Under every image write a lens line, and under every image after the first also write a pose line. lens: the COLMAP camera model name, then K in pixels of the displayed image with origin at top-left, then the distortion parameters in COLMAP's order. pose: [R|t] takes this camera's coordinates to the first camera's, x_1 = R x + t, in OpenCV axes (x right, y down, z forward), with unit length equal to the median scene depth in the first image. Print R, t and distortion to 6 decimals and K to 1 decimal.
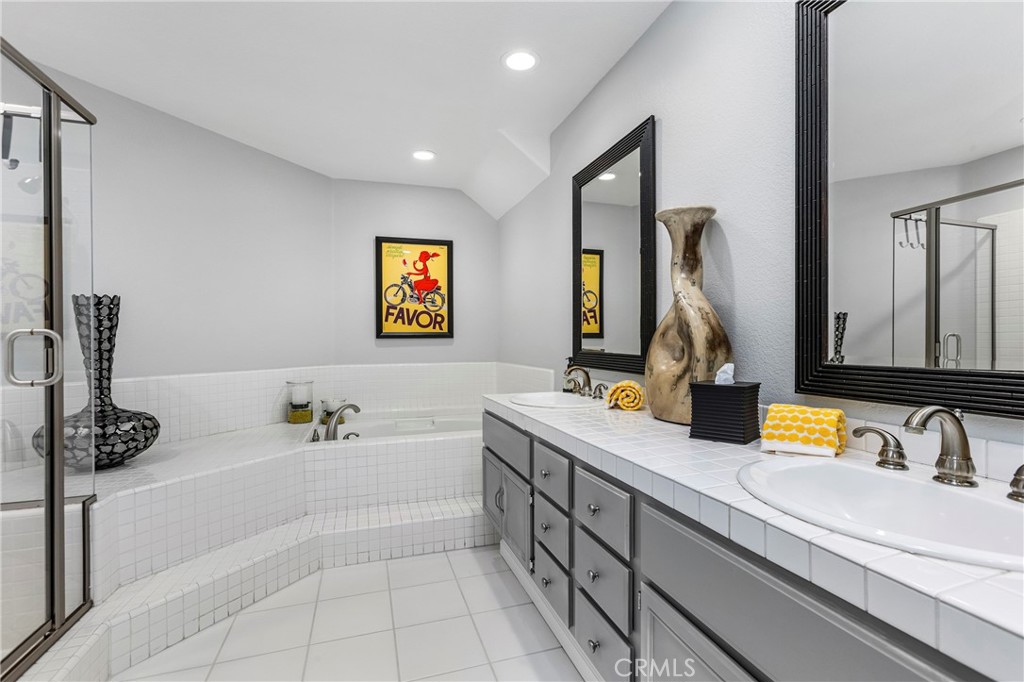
lens RADIAL K [[462.3, 0, 512.0], [0, 462.3, 341.0], [0, 0, 1]] dist [-0.001558, 0.000605]
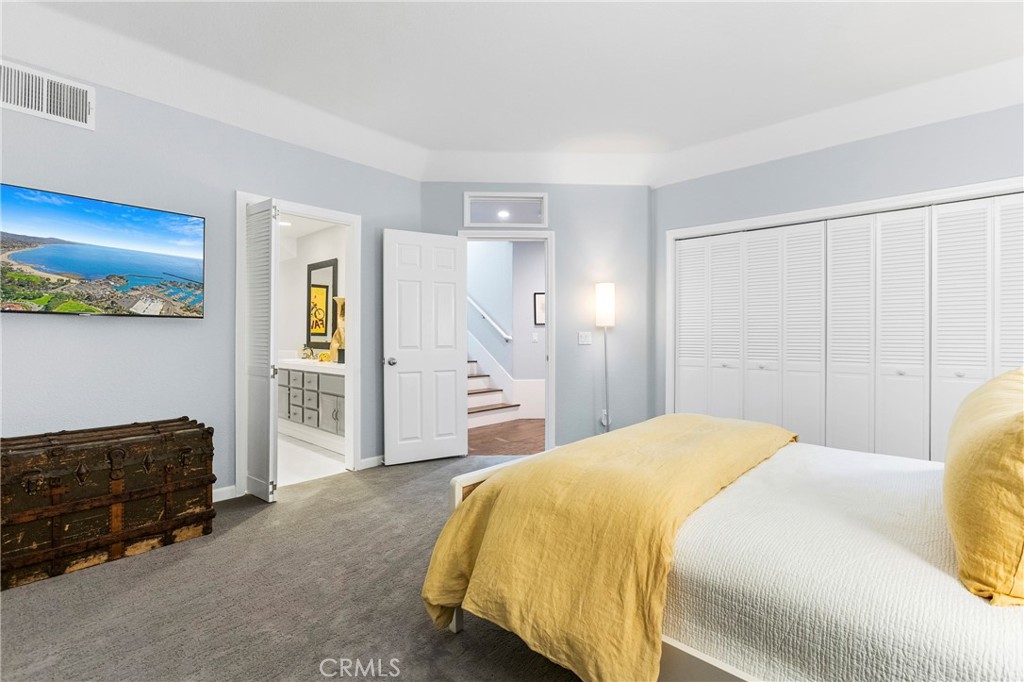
lens RADIAL K [[462.3, 0, 512.0], [0, 462.3, 341.0], [0, 0, 1]] dist [-0.001558, 0.000605]
pose [[0.864287, 0.008014, 0.502935, -0.160952], [-0.011810, 0.999921, 0.004364, -0.004399], [-0.502860, -0.009711, 0.864313, -1.702448]]
